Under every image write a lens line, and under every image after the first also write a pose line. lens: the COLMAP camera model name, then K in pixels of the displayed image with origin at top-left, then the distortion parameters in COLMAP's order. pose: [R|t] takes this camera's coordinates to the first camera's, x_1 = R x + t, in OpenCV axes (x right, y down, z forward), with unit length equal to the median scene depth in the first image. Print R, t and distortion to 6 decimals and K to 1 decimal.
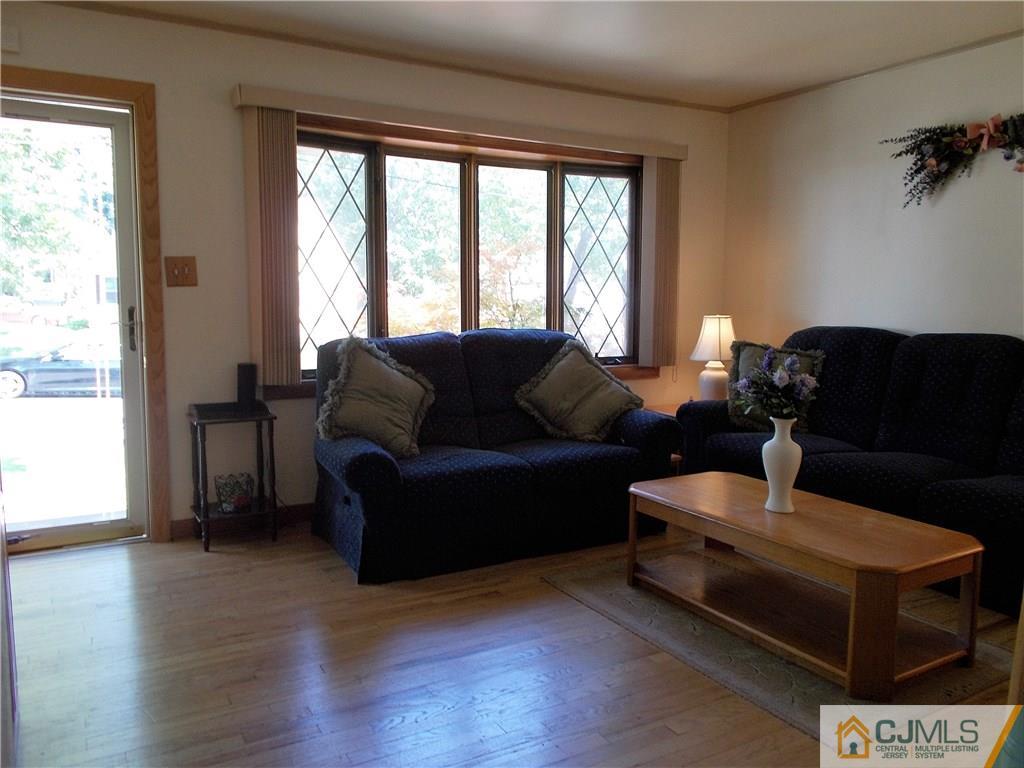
lens RADIAL K [[792.0, 0, 501.7], [0, 792.0, 385.9], [0, 0, 1]] dist [0.012048, -0.006703]
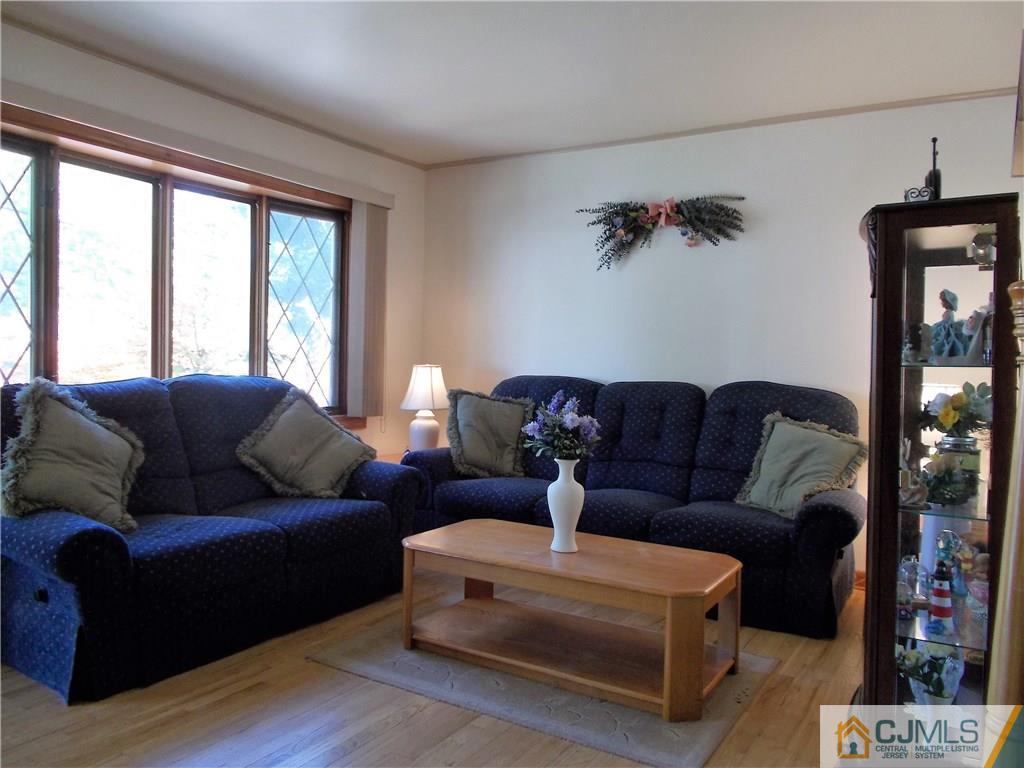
lens RADIAL K [[792.0, 0, 514.3], [0, 792.0, 382.5], [0, 0, 1]] dist [0.012048, -0.006703]
pose [[0.877774, 0.003413, 0.479062, -0.146564], [0.032743, 0.997209, -0.067098, 0.006031], [-0.477954, 0.074583, 0.875213, 0.092341]]
